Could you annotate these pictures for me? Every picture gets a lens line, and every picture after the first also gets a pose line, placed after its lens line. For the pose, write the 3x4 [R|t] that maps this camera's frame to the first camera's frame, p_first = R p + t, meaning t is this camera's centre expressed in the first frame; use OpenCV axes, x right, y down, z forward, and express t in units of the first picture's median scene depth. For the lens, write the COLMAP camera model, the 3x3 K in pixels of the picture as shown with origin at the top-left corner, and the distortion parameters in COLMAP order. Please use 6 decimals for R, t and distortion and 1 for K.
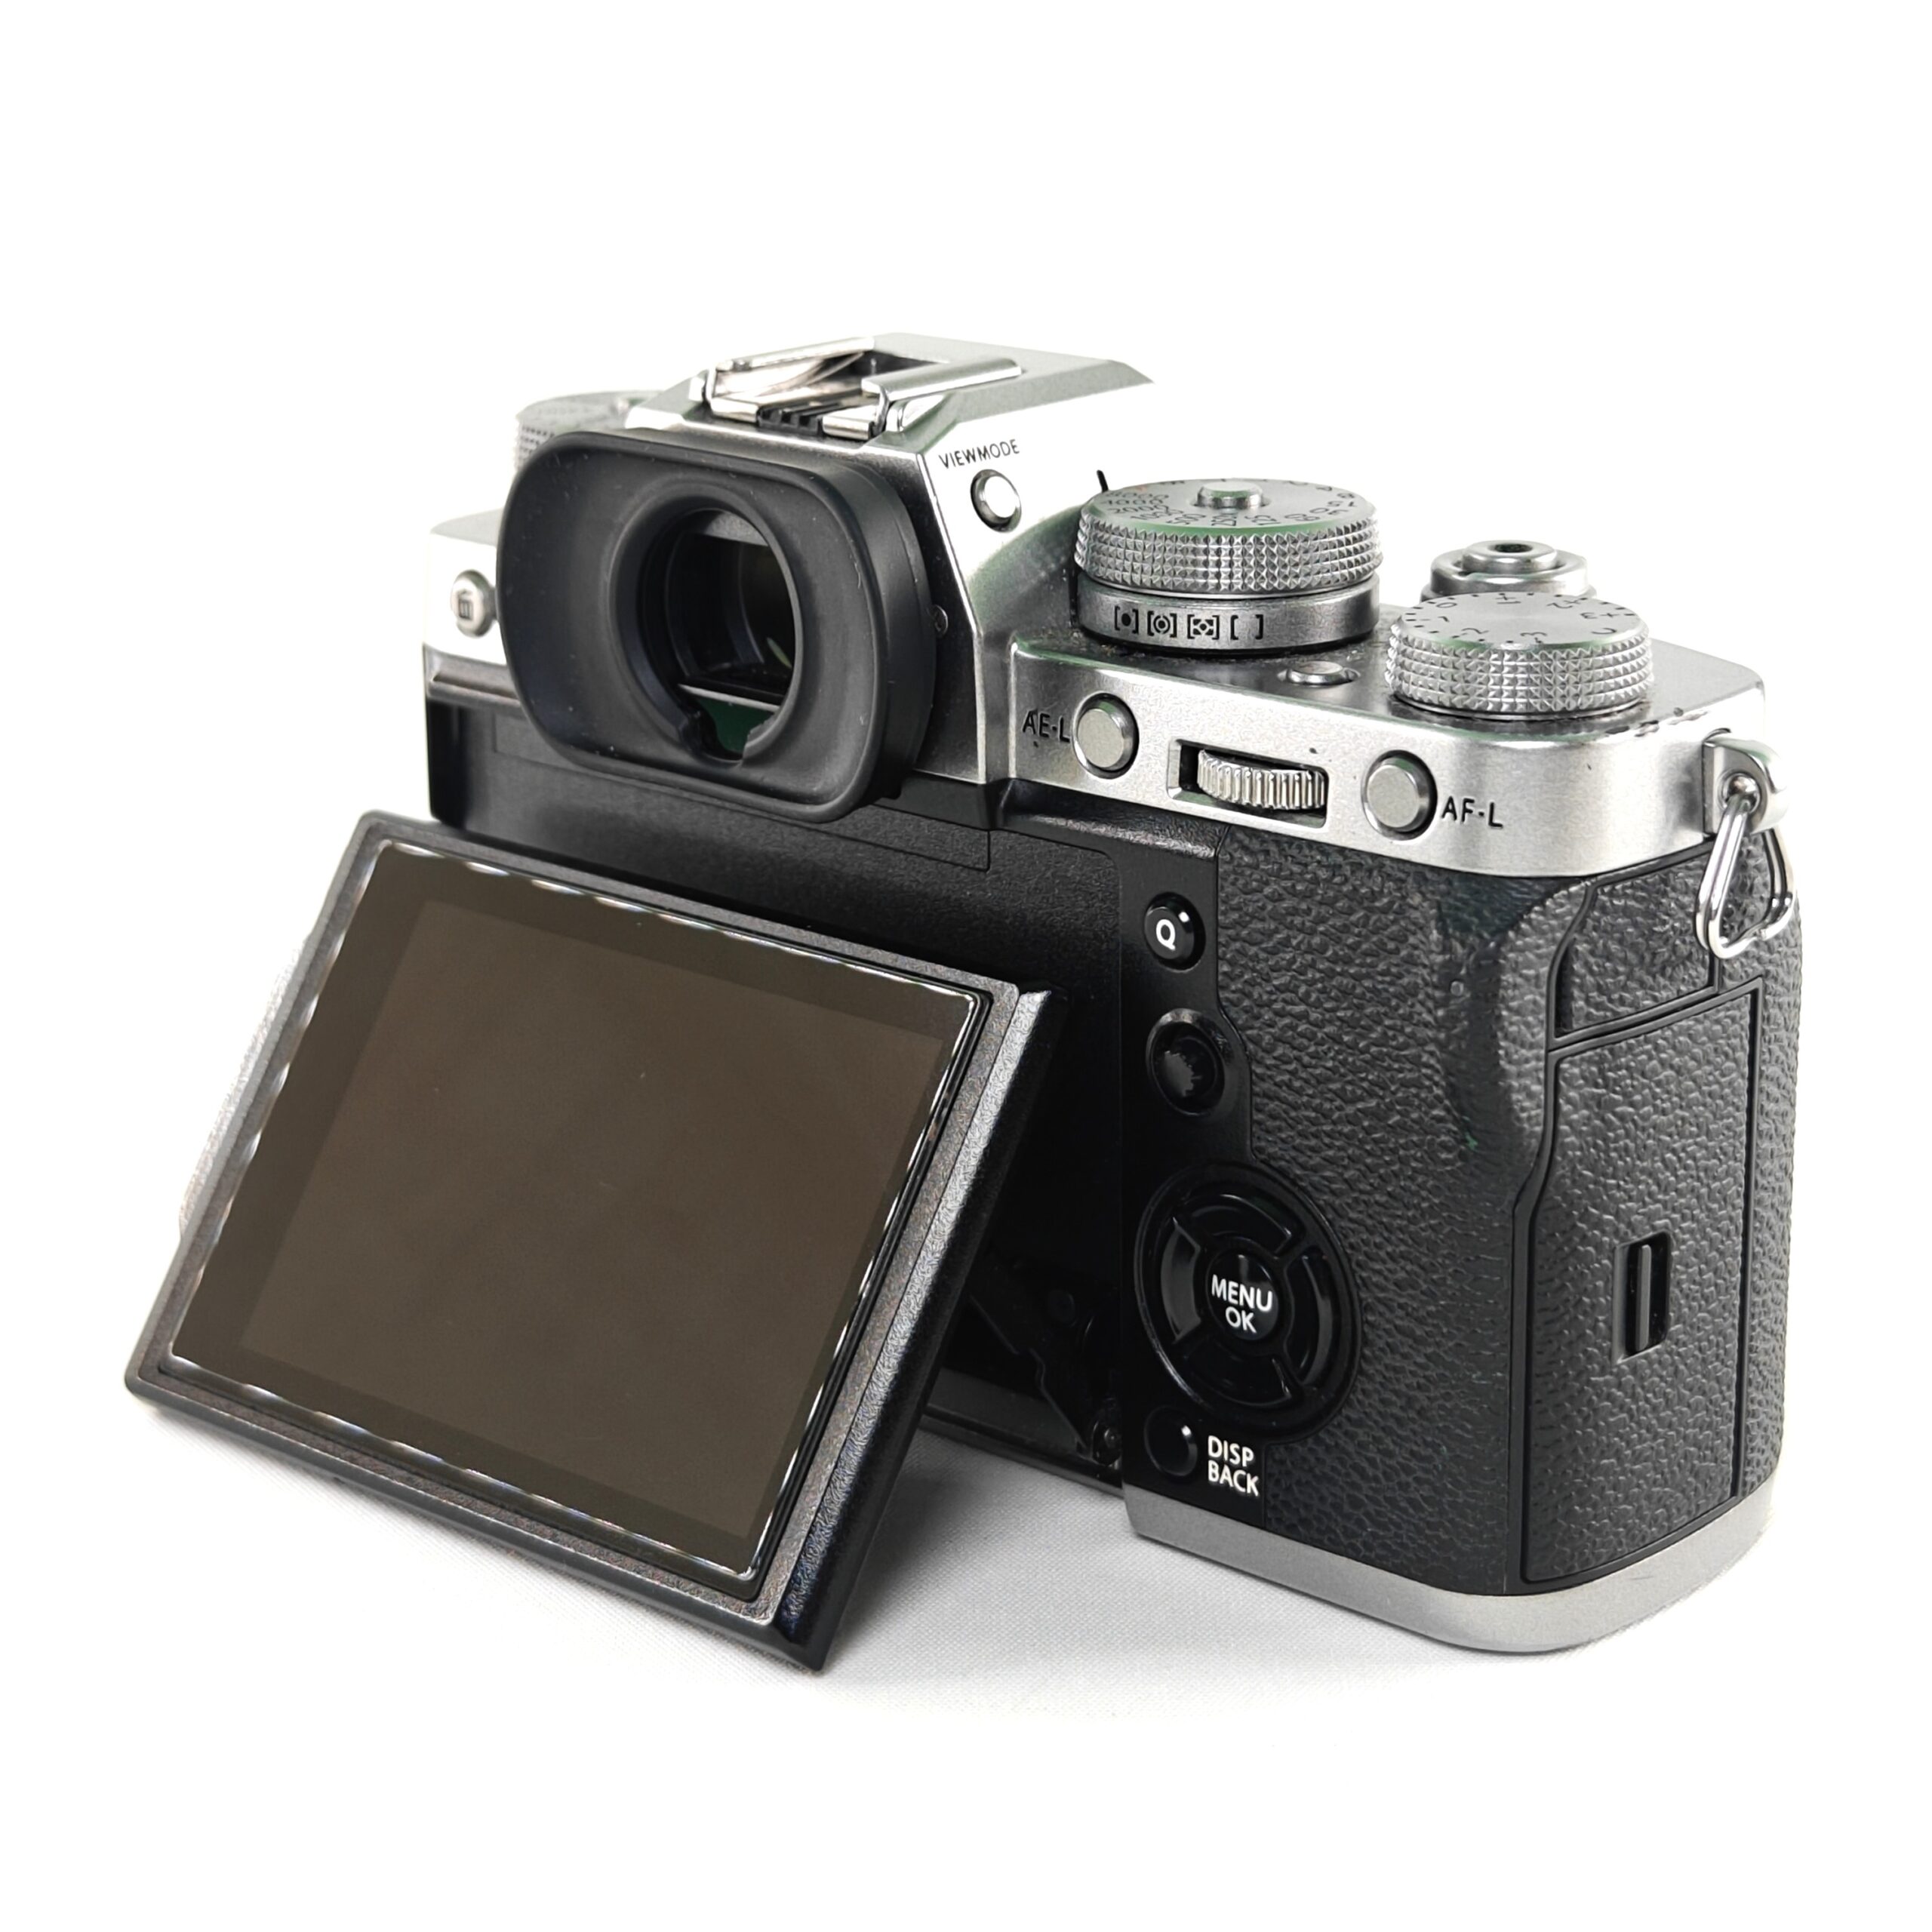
lens RADIAL K [[4802.3, 0, 969.0], [0, 4802.3, 968.6], [0, 0, 1]] dist [0.028858, 0.000000]
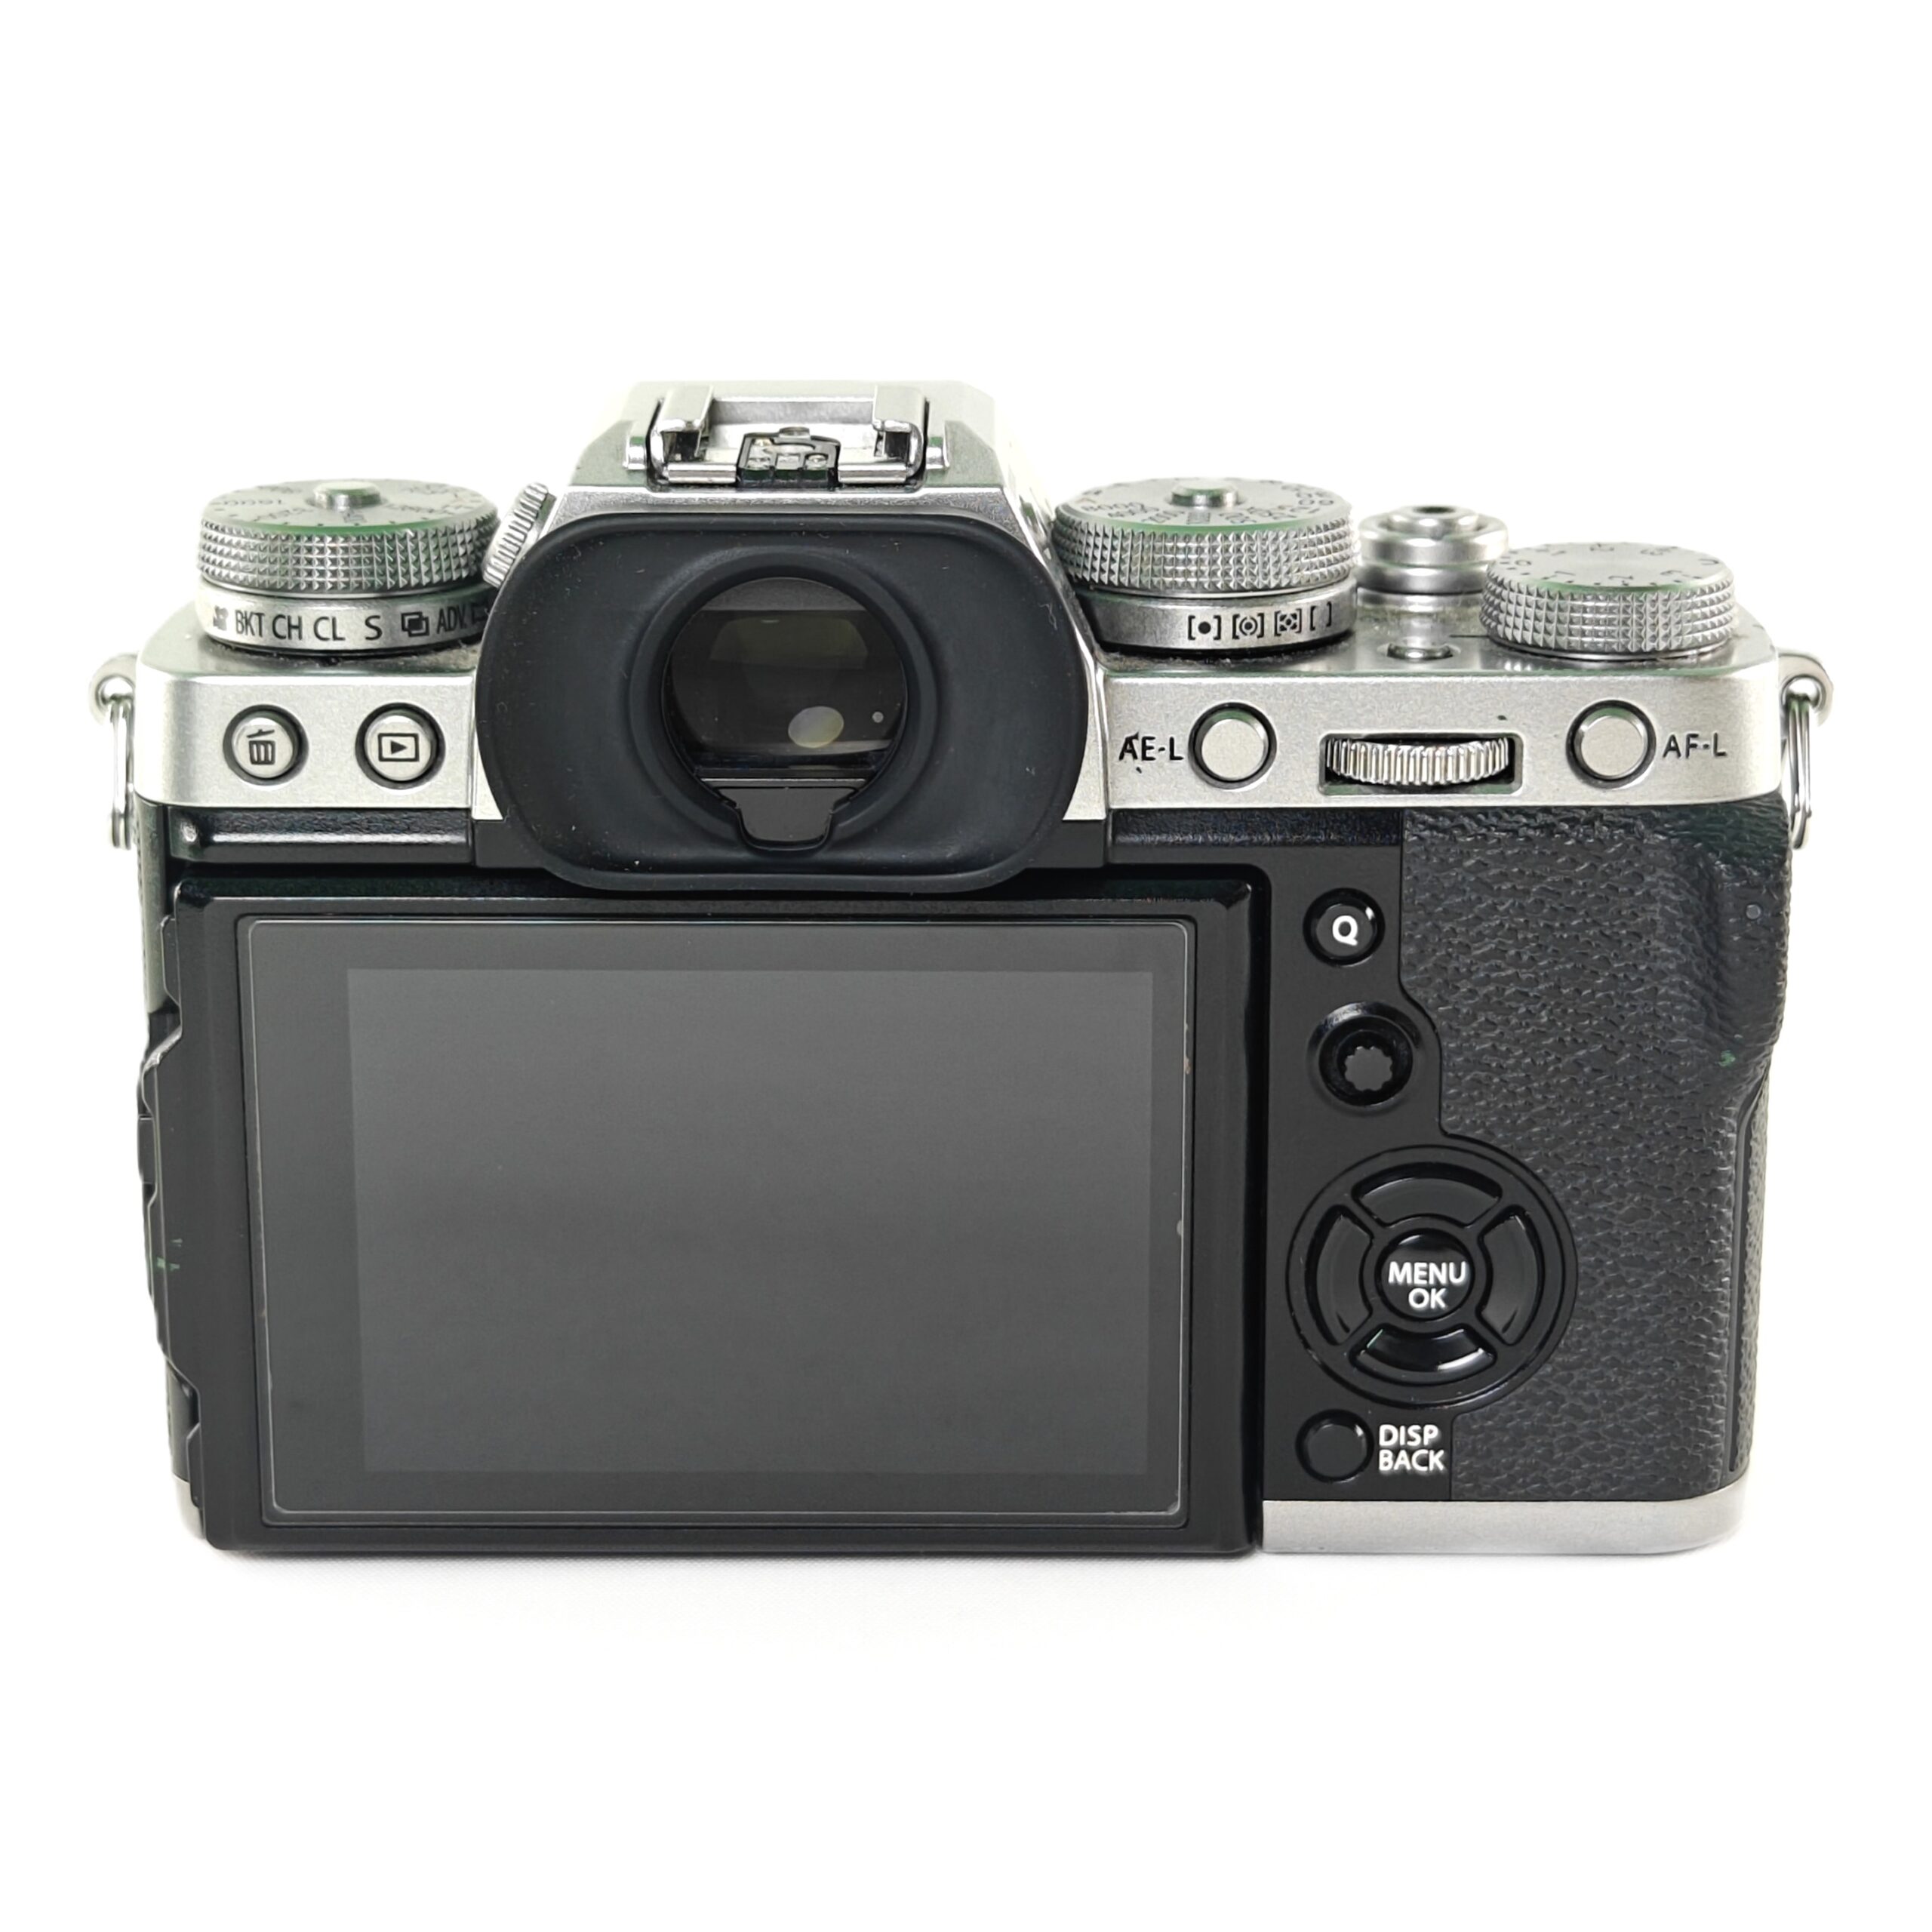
lens RADIAL K [[4802.3, 0, 971.1], [0, 4802.3, 856.2], [0, 0, 1]] dist [0.028858, 0.000000]
pose [[0.721646, -0.164840, 0.672350, -0.678451], [0.187670, 0.981450, 0.039192, -0.075450], [-0.666339, 0.097897, 0.739195, 0.317930]]
